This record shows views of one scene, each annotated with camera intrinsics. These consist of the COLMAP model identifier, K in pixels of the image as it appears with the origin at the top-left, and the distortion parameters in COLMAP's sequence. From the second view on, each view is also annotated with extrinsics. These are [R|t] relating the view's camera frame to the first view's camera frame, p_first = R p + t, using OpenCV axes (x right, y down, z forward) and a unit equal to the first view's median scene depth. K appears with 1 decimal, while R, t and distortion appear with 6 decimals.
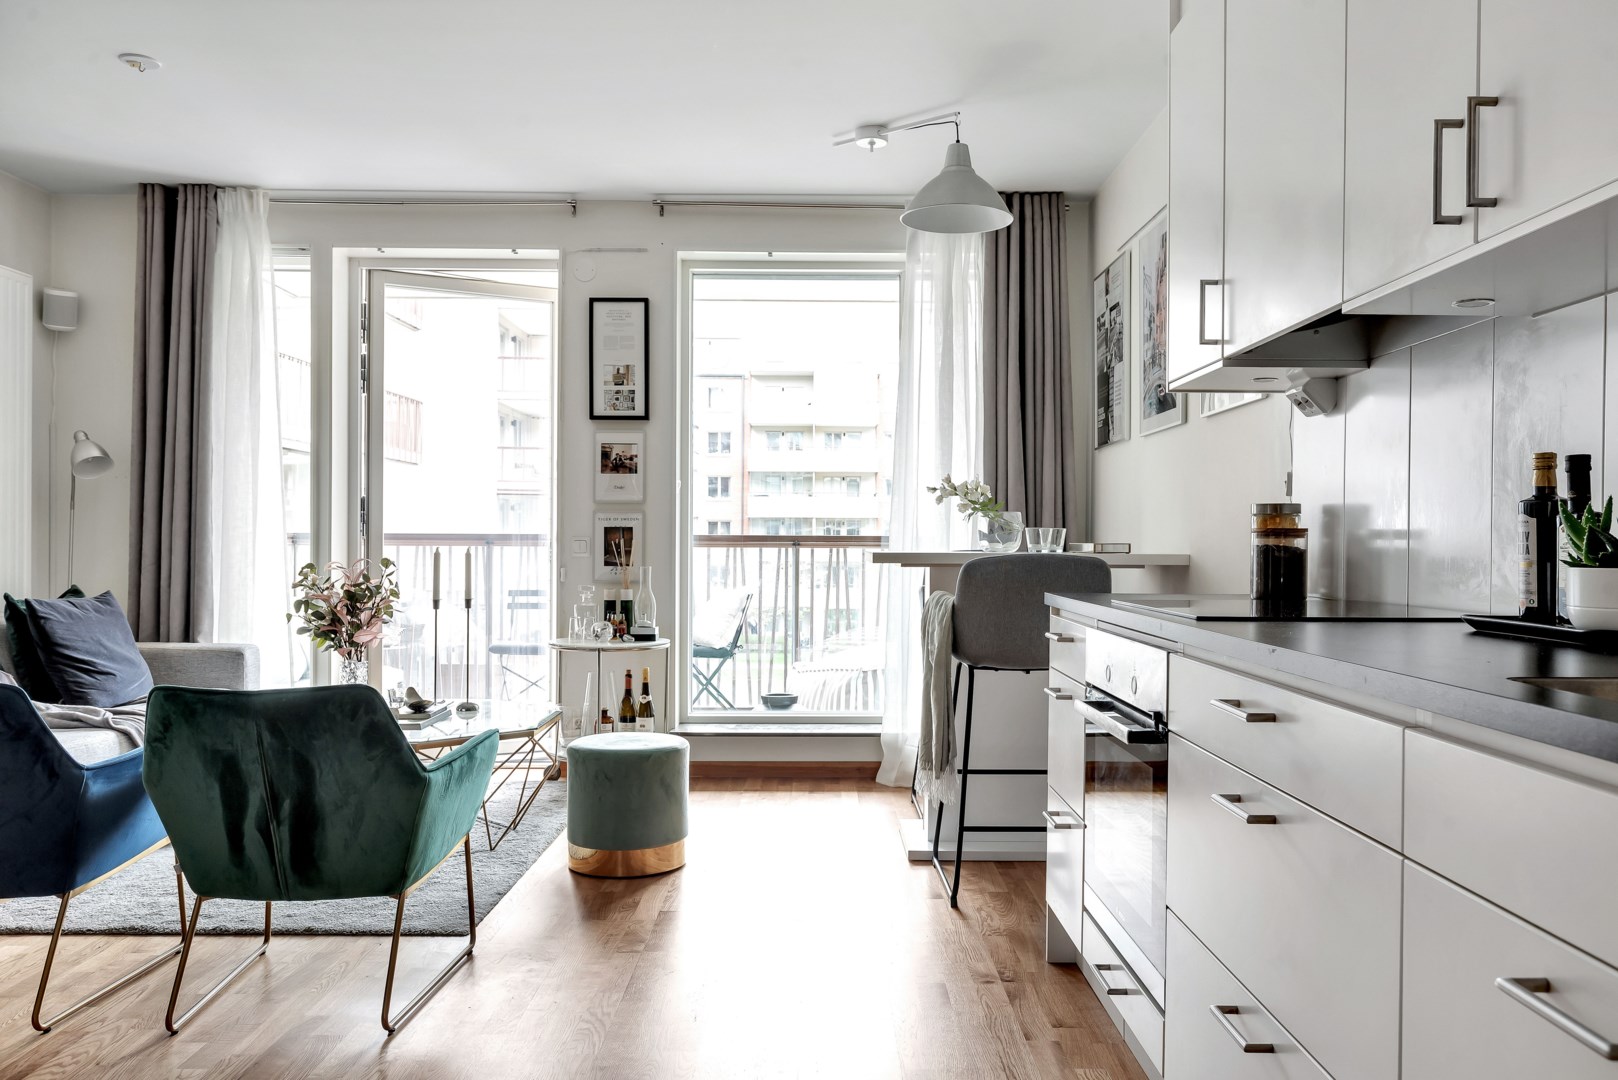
lens RADIAL K [[1212.2, 0, 837.2], [0, 1212.2, 551.2], [0, 0, 1]] dist [-0.003503, 0.006154]
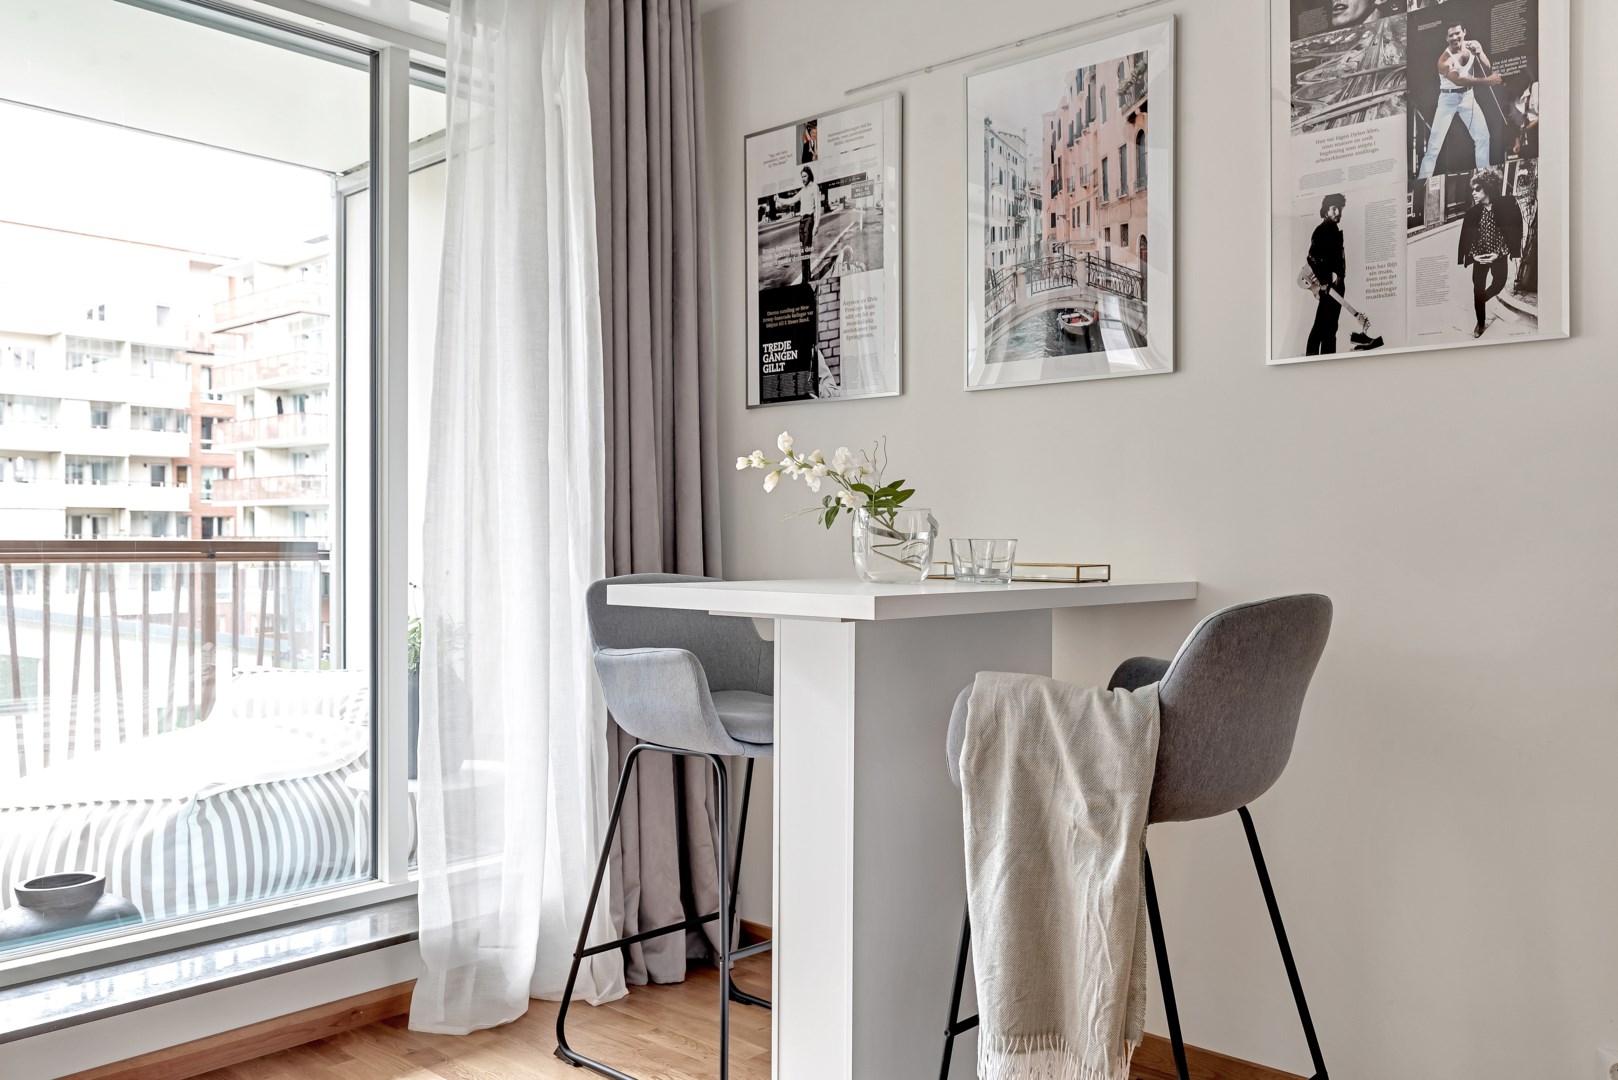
lens RADIAL K [[1281.0, 0, 854.6], [0, 1281.0, 560.8], [0, 0, 1]] dist [-0.011198, 0.007357]
pose [[0.671363, -0.016451, 0.740946, -0.254661], [0.006936, 0.999849, 0.015915, -0.015629], [-0.741096, -0.005546, 0.671376, 0.536797]]
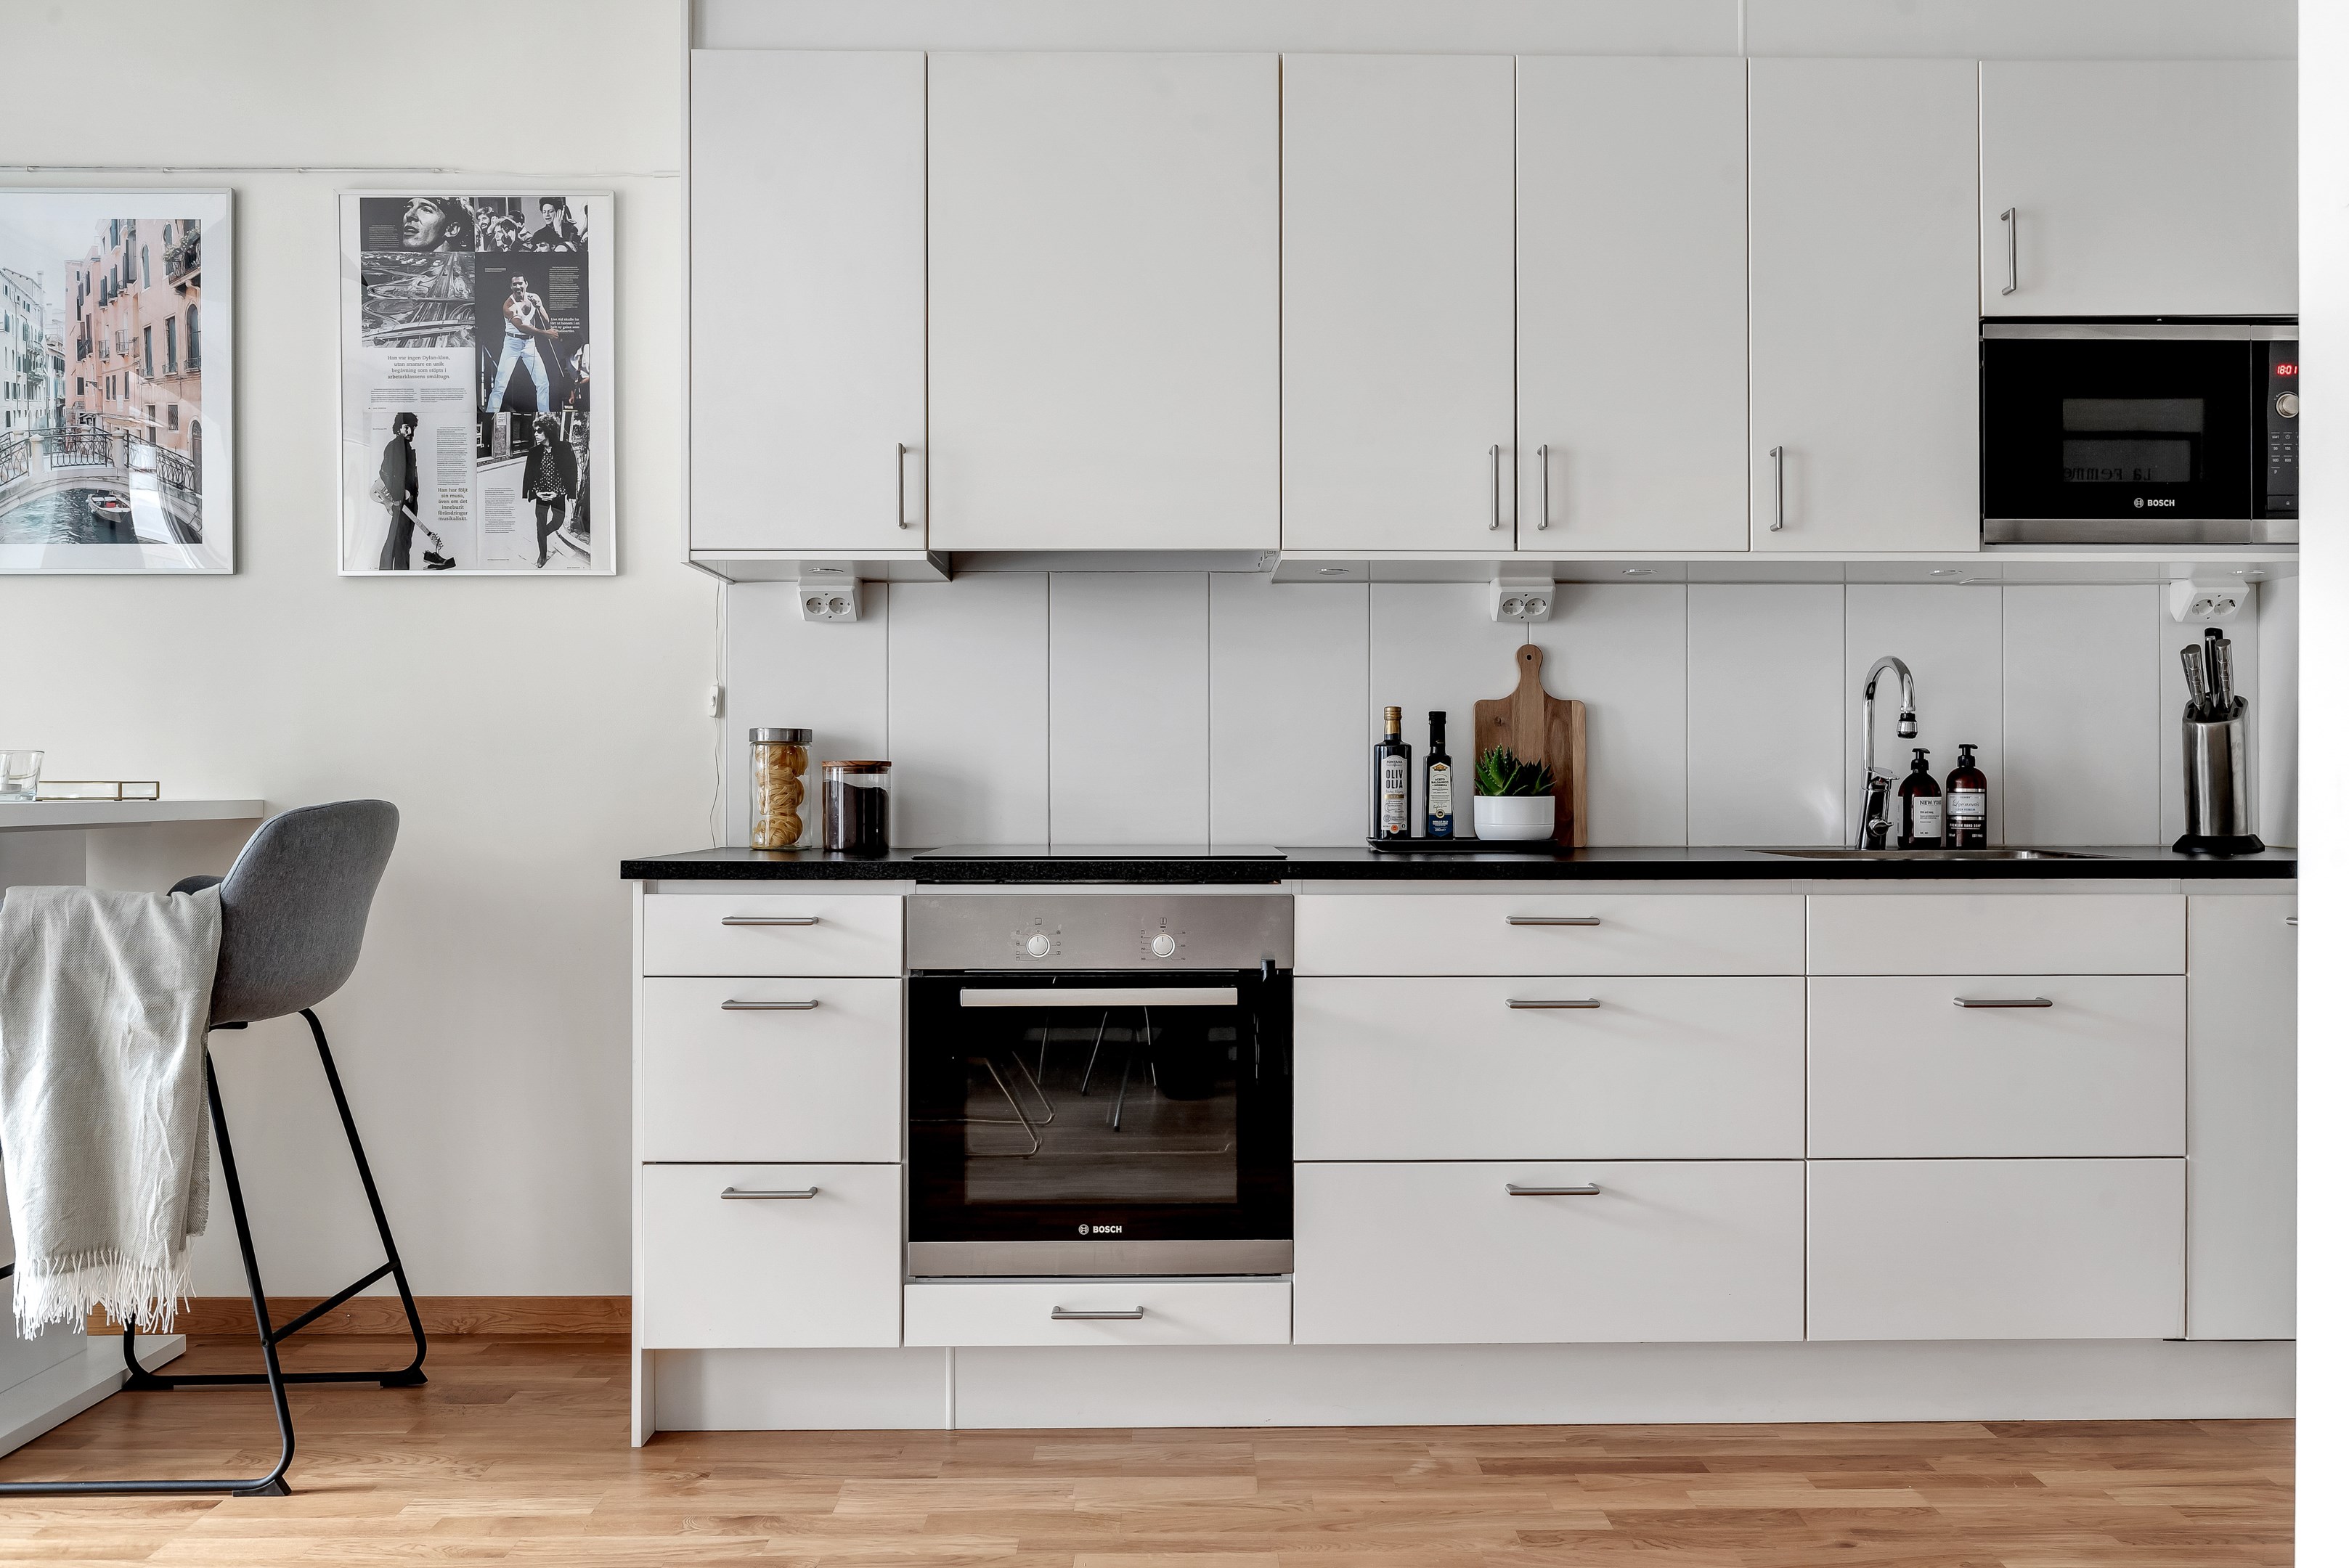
lens RADIAL K [[1807.7, 0, 1174.5], [0, 1807.7, 784.0], [0, 0, 1]] dist [-0.000887, -0.000583]
pose [[0.014262, -0.006532, 0.999877, -0.458714], [0.008426, 0.999944, 0.006412, -0.005319], [-0.999863, 0.008333, 0.014316, 0.426159]]
